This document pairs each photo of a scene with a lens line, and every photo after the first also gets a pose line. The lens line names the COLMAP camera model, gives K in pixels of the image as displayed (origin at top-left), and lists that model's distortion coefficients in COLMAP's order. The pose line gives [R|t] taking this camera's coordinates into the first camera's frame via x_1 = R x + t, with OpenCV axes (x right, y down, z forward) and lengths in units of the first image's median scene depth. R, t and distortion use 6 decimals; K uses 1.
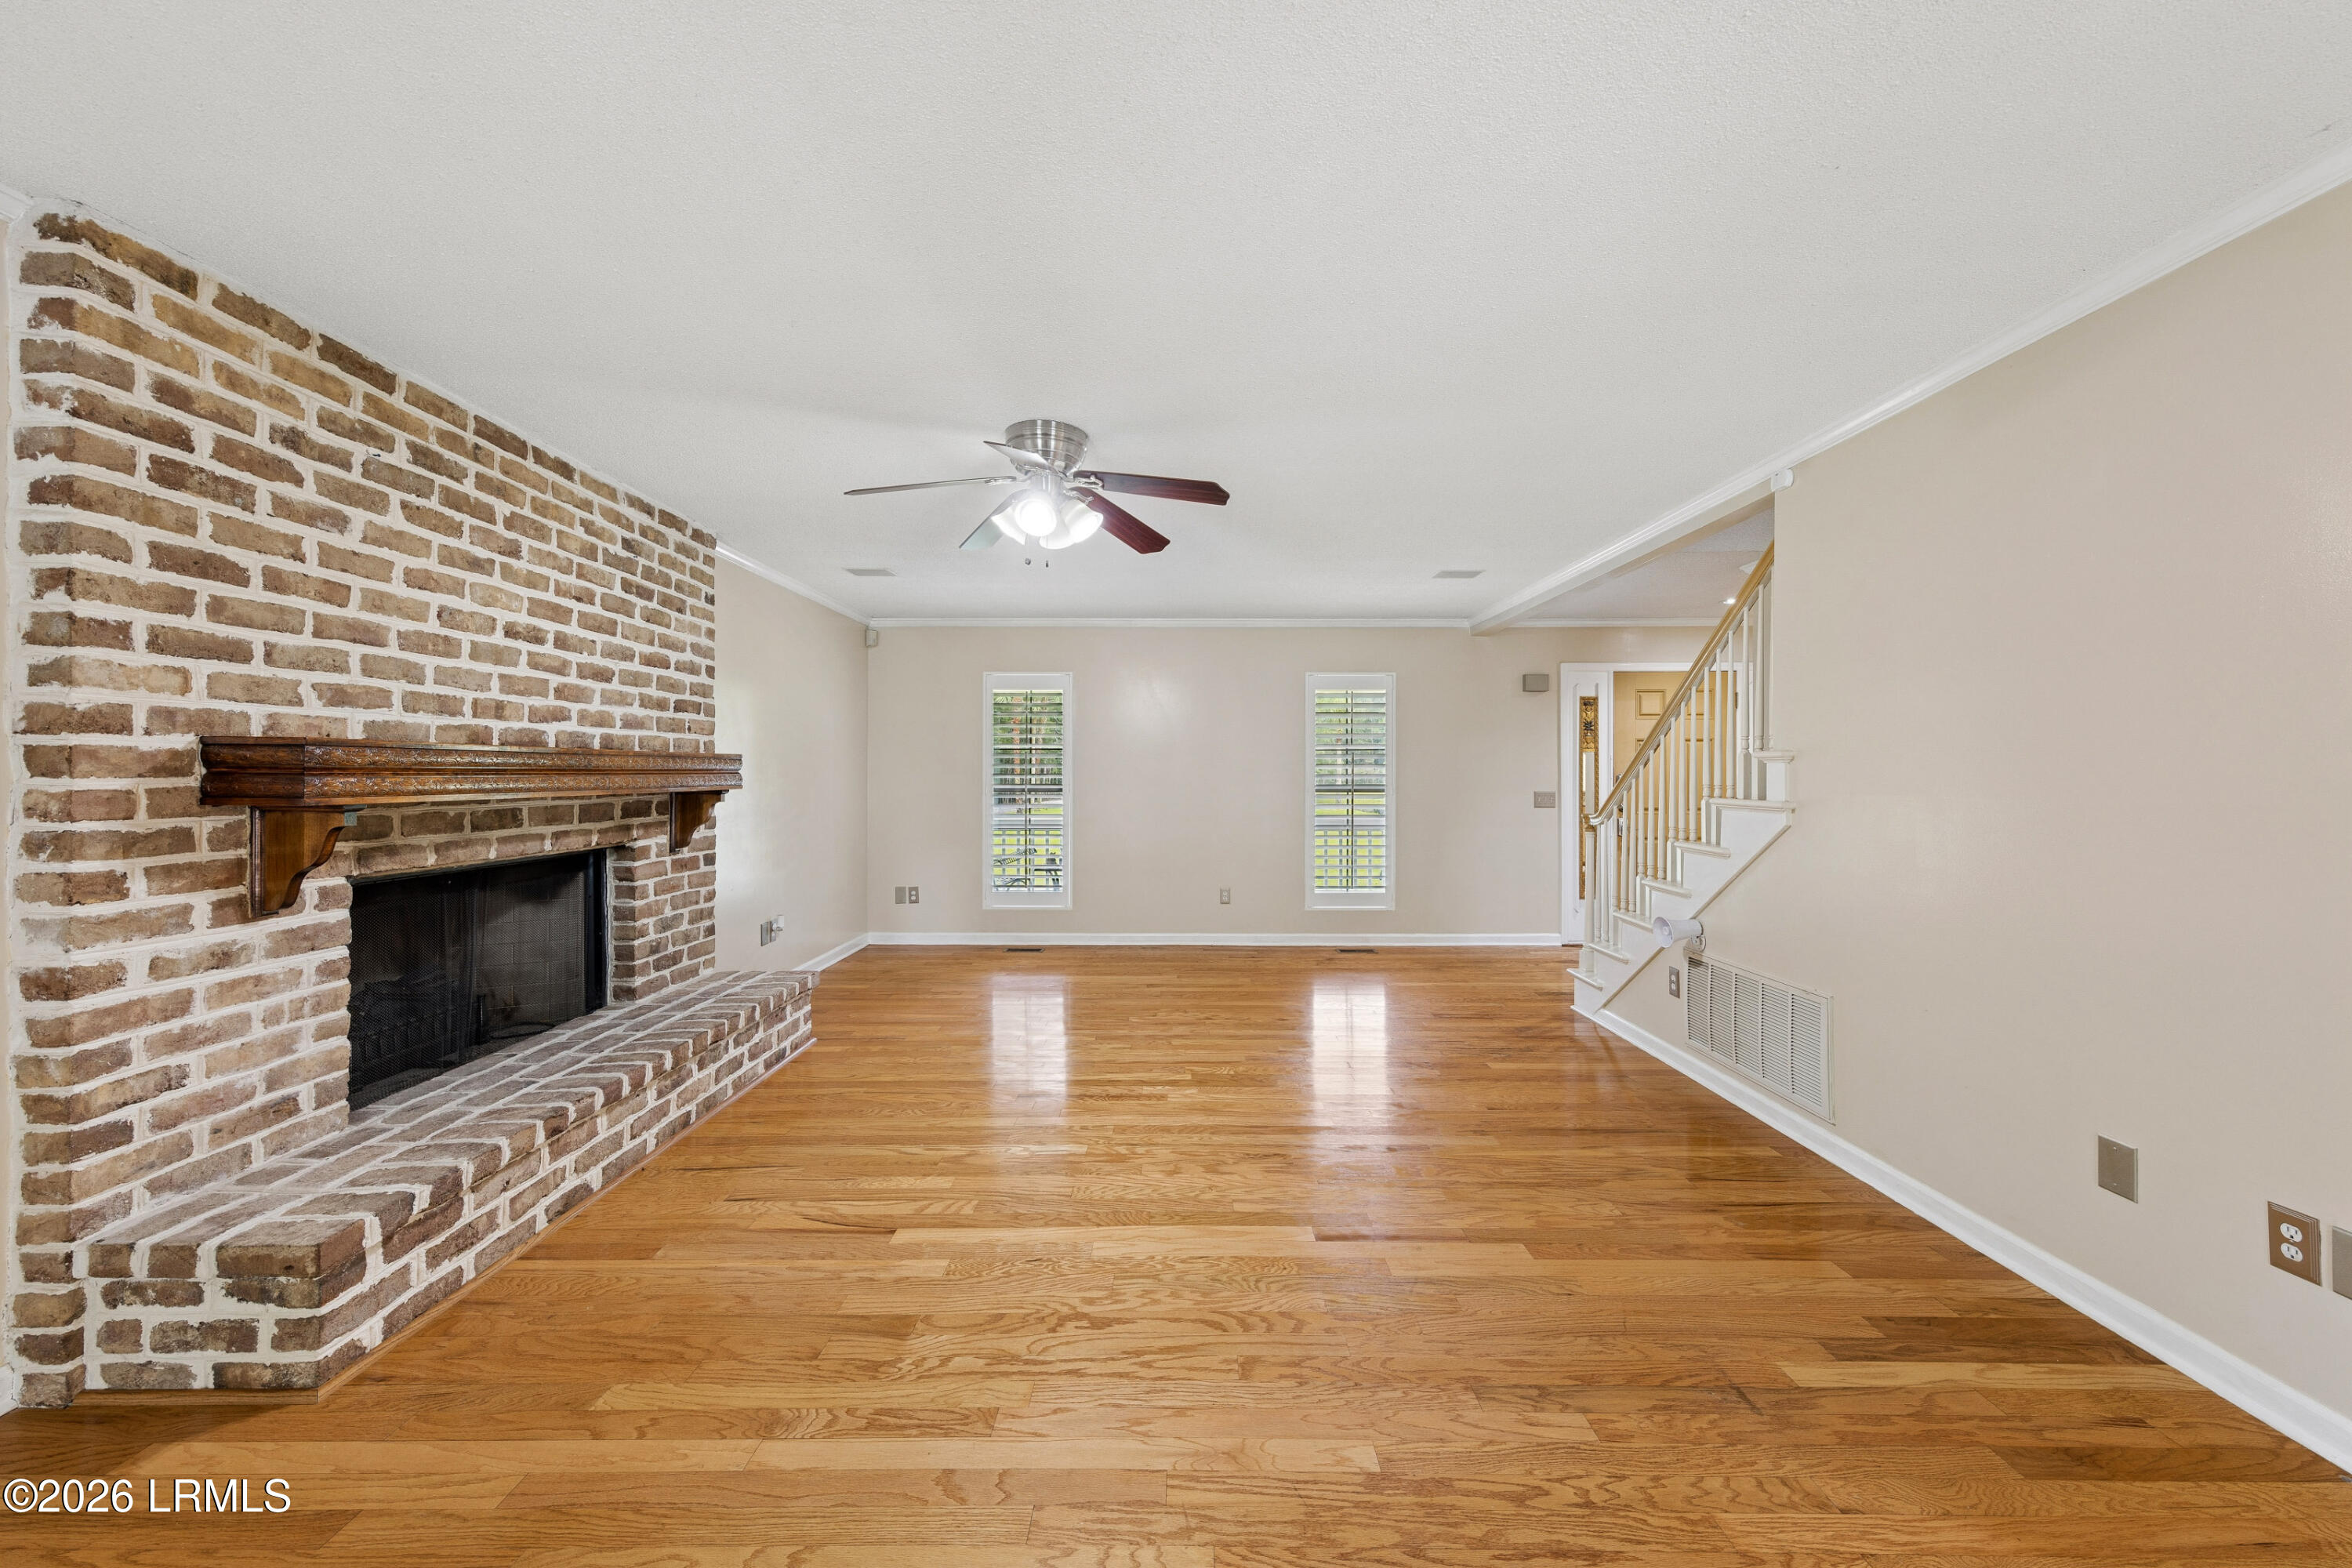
lens RADIAL K [[847.0, 0, 1181.7], [0, 847.0, 770.7], [0, 0, 1]] dist [0.002248, -0.000188]
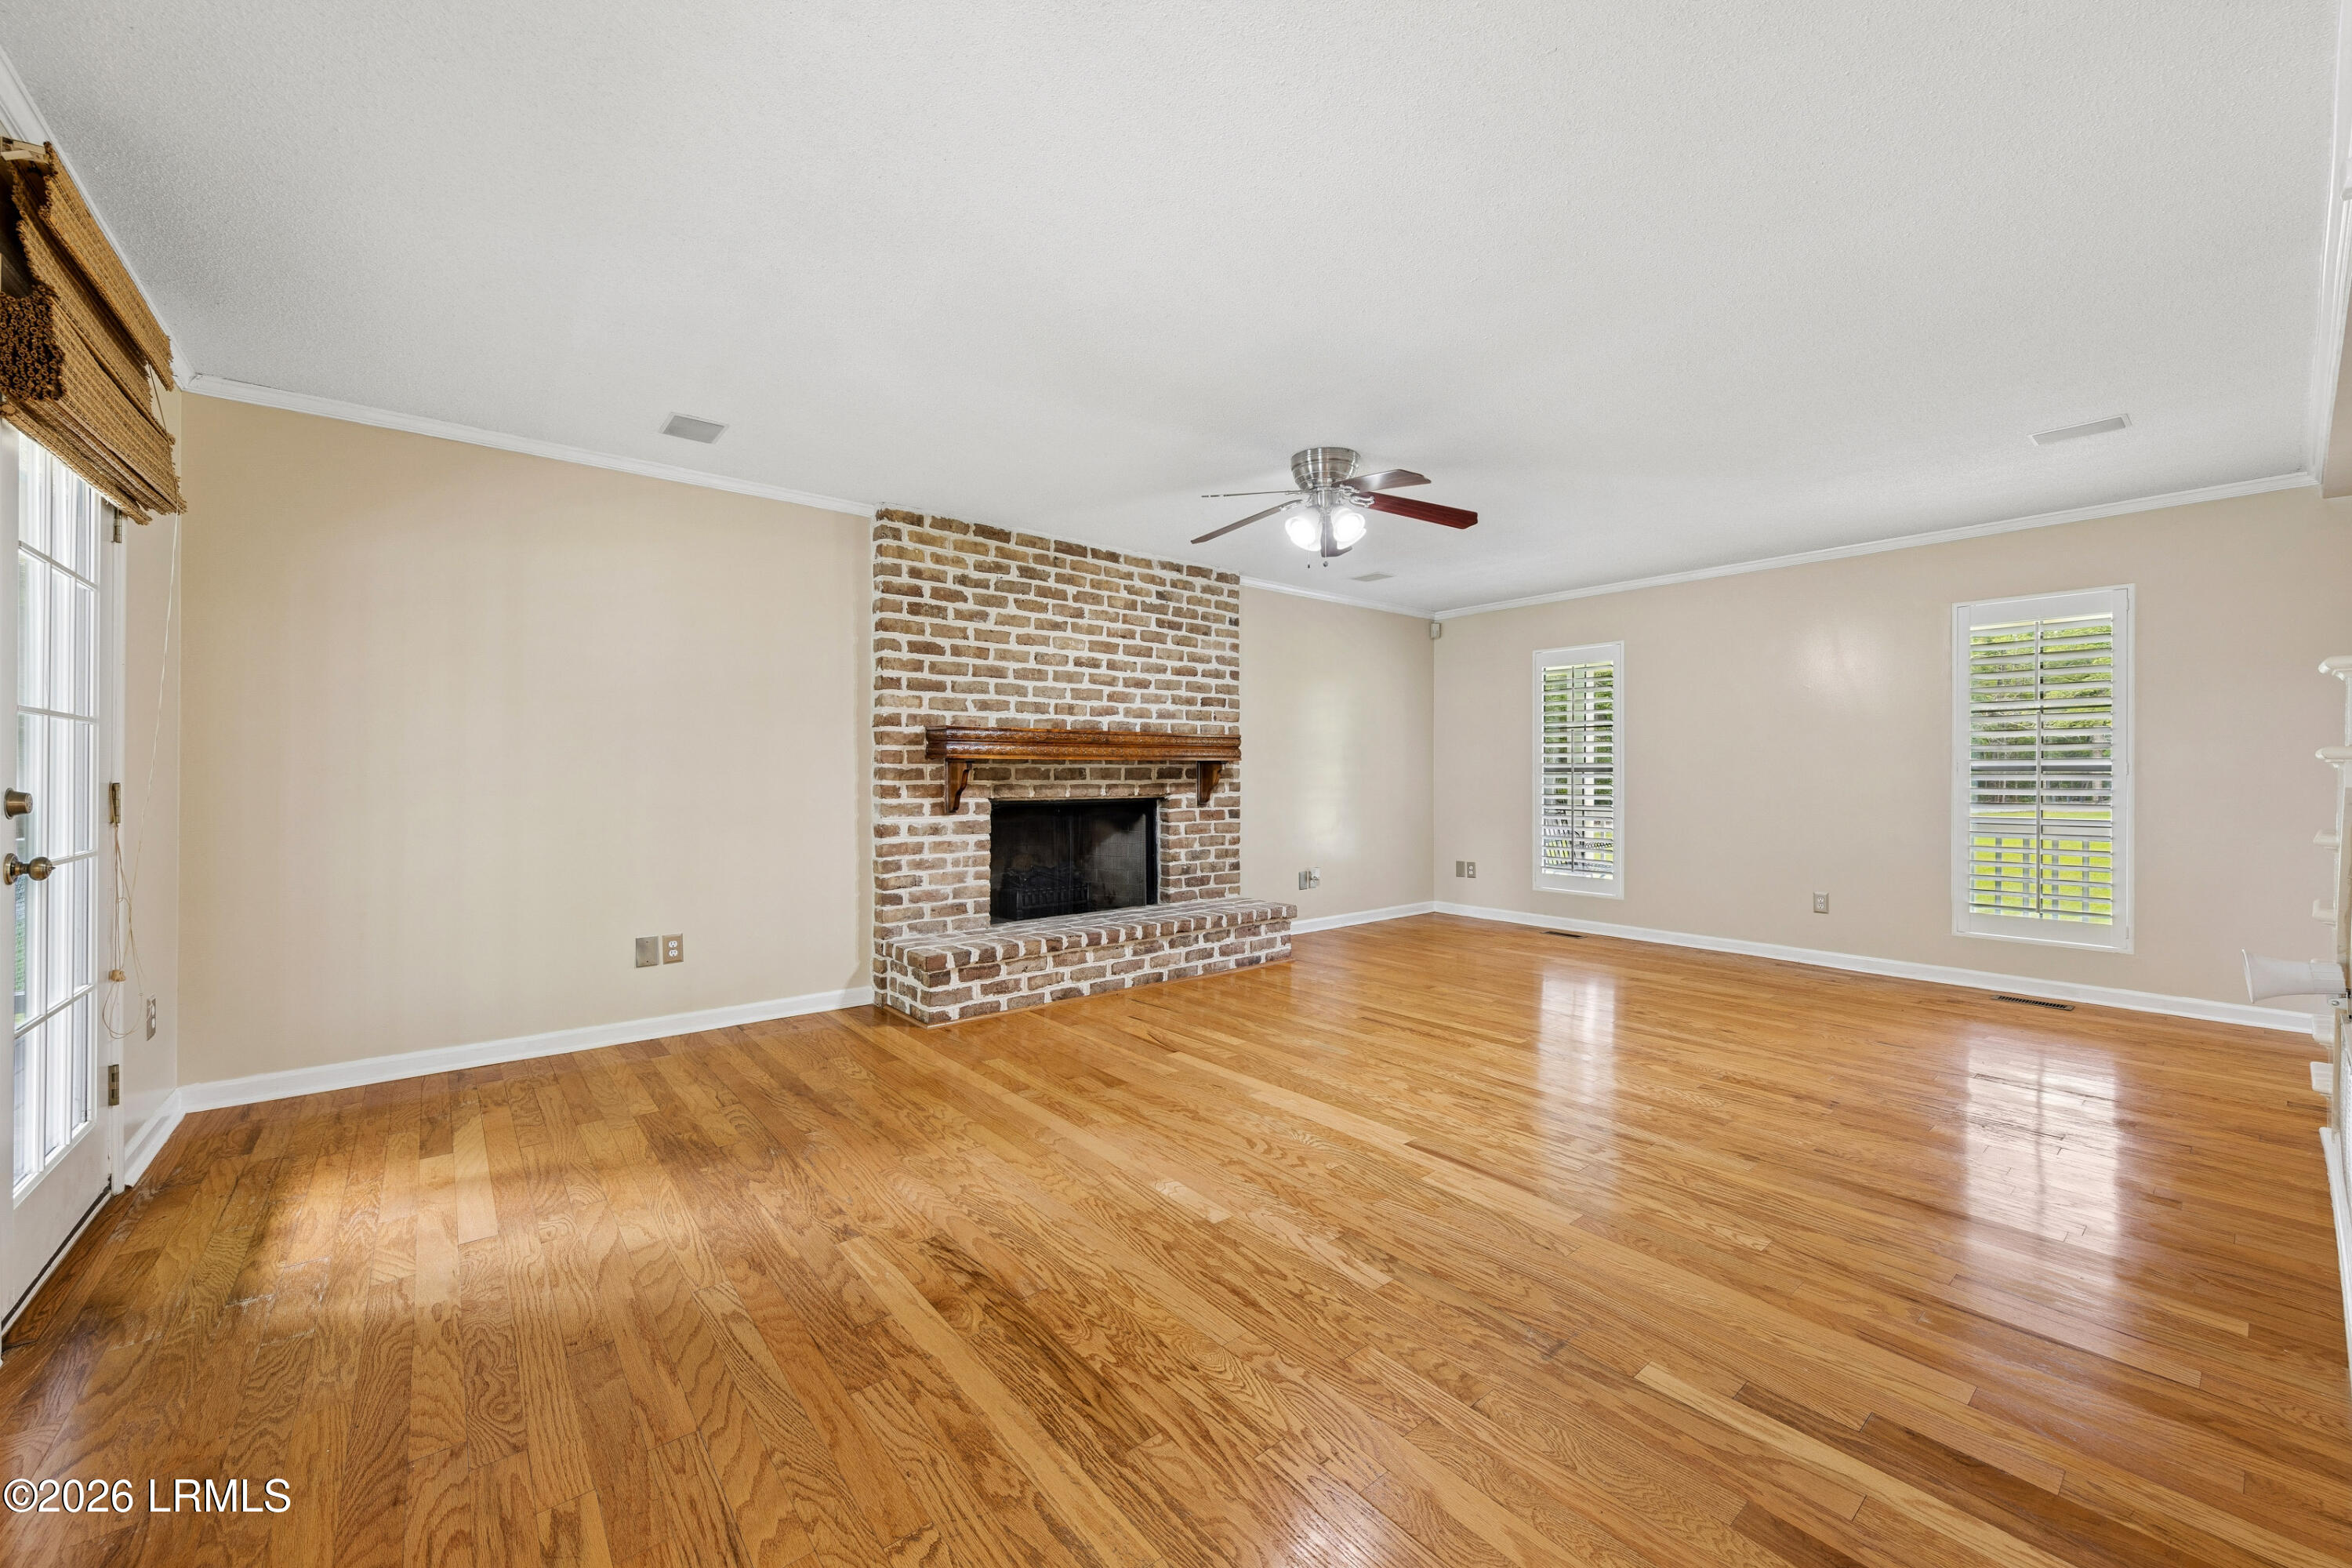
lens RADIAL K [[906.7, 0, 1187.2], [0, 906.7, 772.8], [0, 0, 1]] dist [0.002312, -0.000127]
pose [[0.640380, -0.001767, -0.768057, 0.861651], [0.003947, 0.999992, 0.000991, 0.063049], [0.768048, -0.003666, 0.640381, 0.020738]]
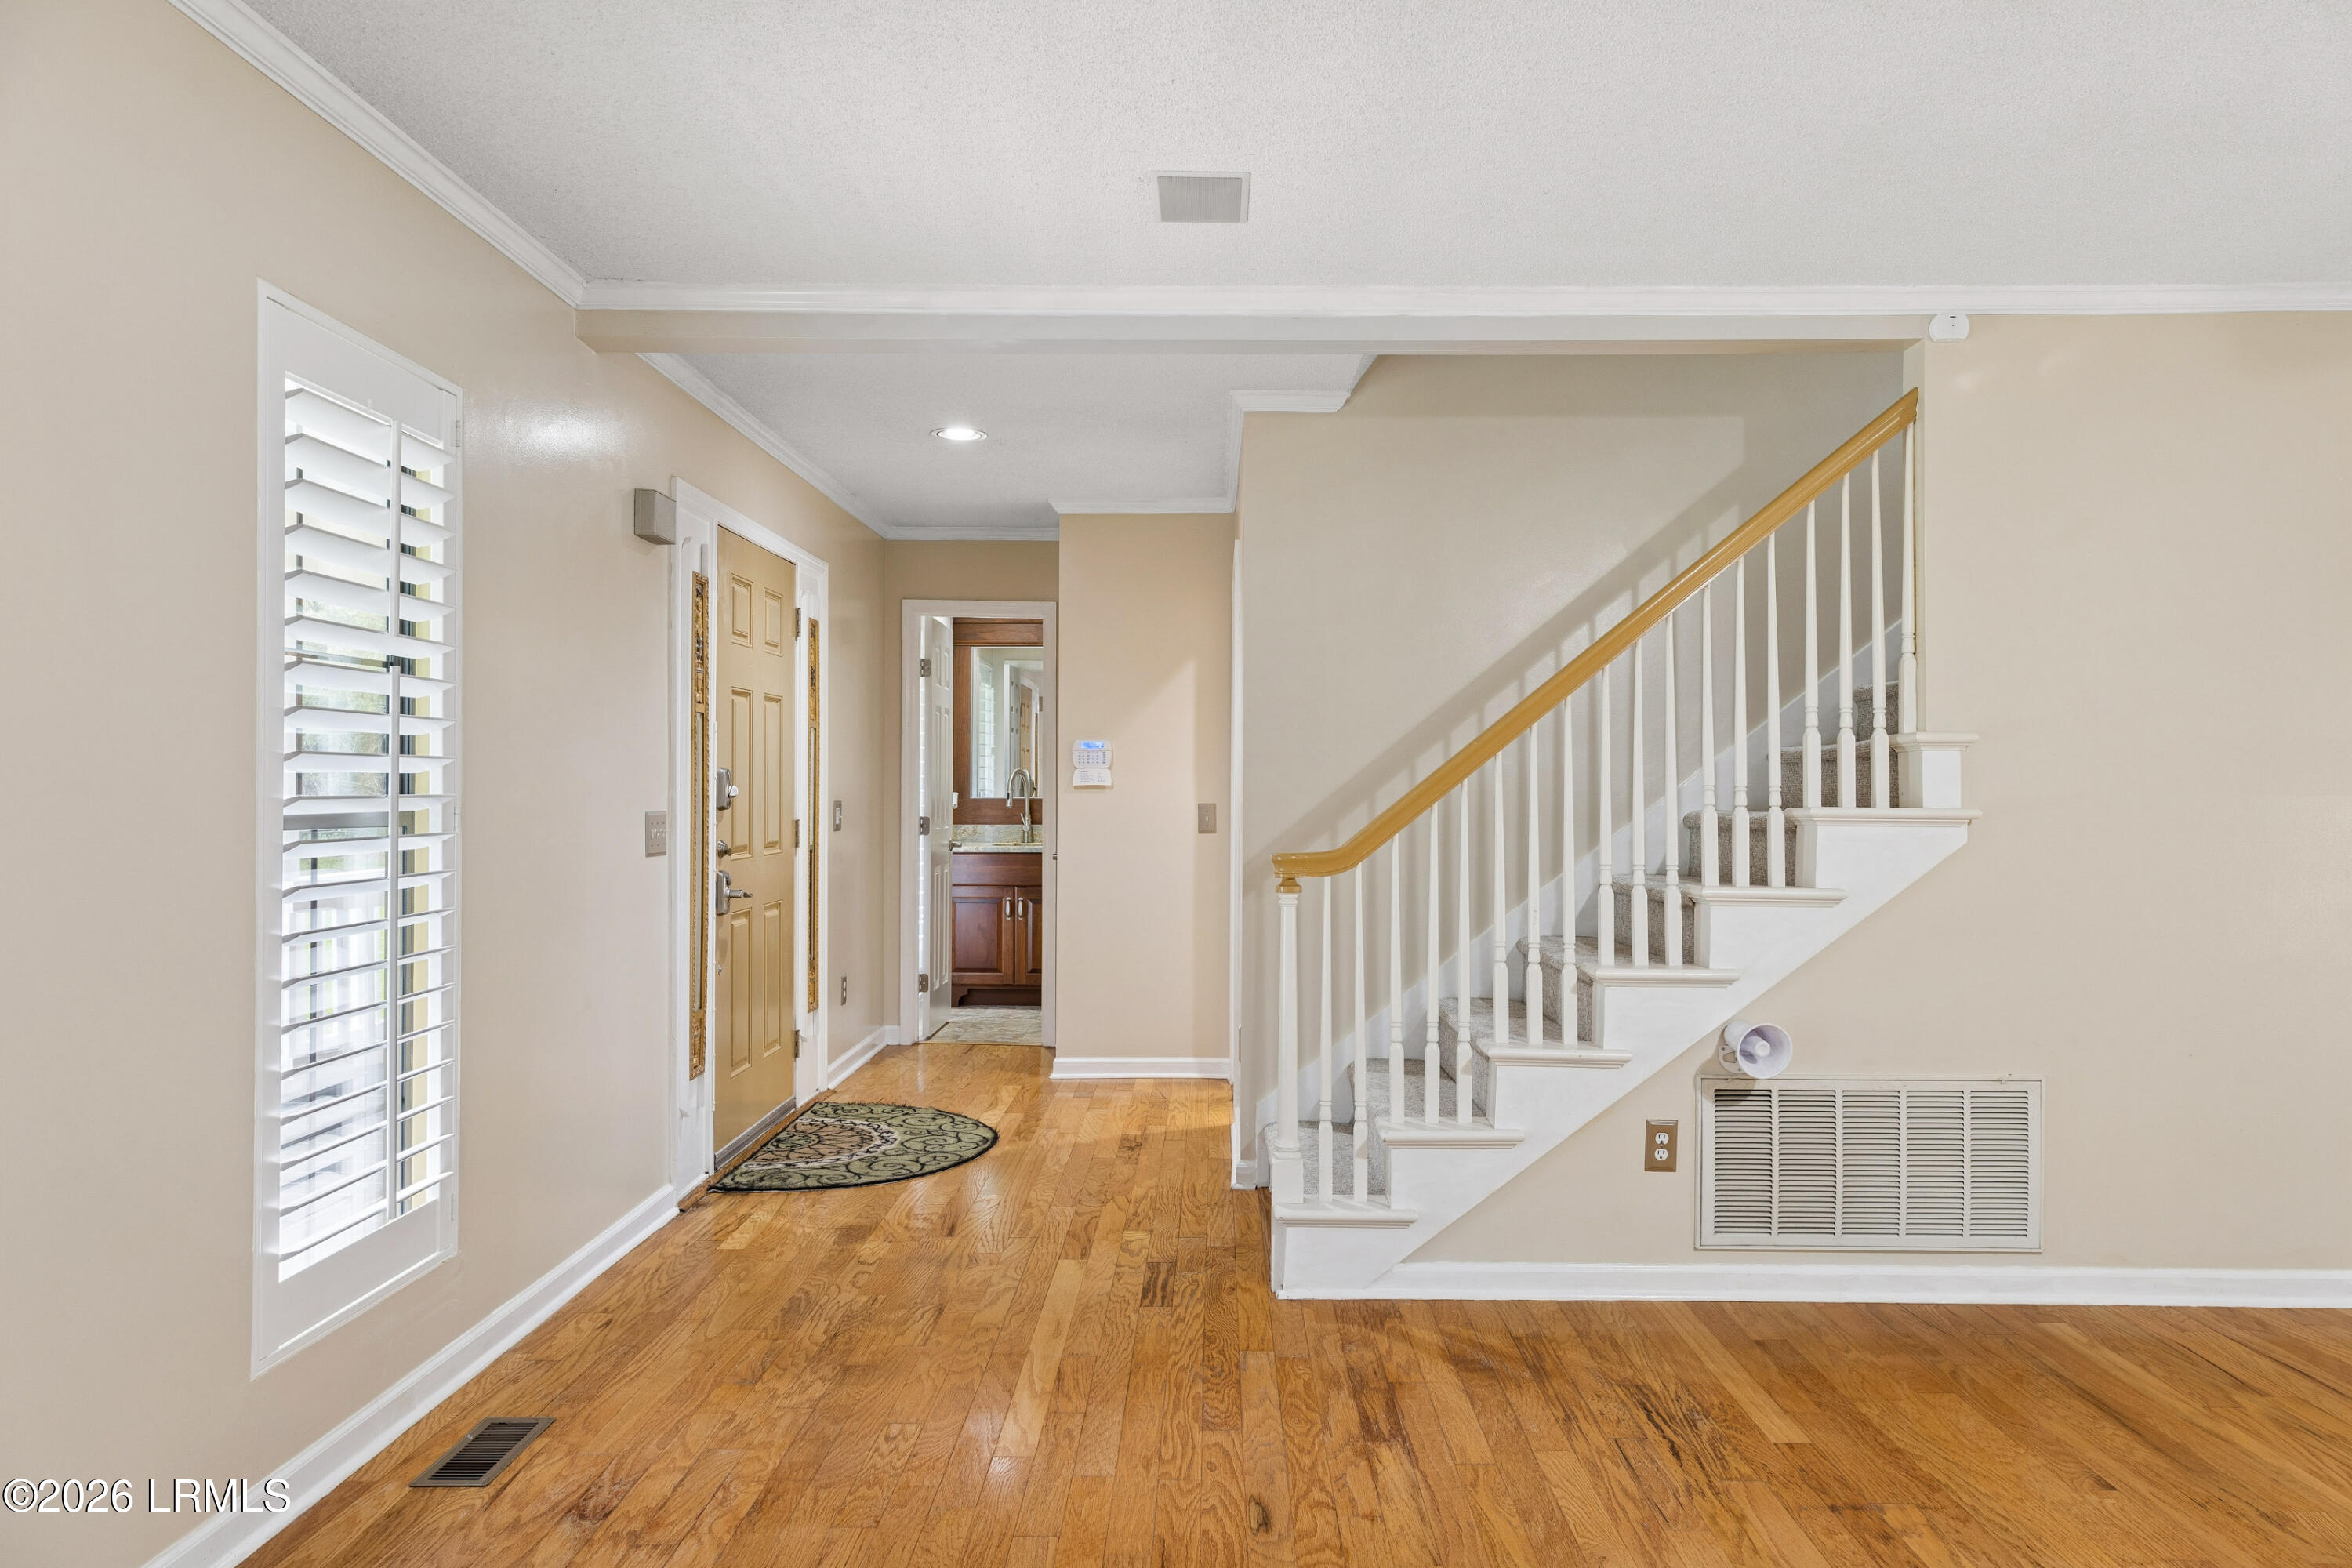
lens RADIAL K [[1530.1, 0, 1177.1], [0, 1530.1, 781.1], [0, 0, 1]] dist [-0.001762, 0.000203]
pose [[0.017682, 0.002547, 0.999840, -0.646173], [-0.008375, 0.999962, -0.002399, 0.028198], [-0.999809, -0.008331, 0.017703, 2.022887]]
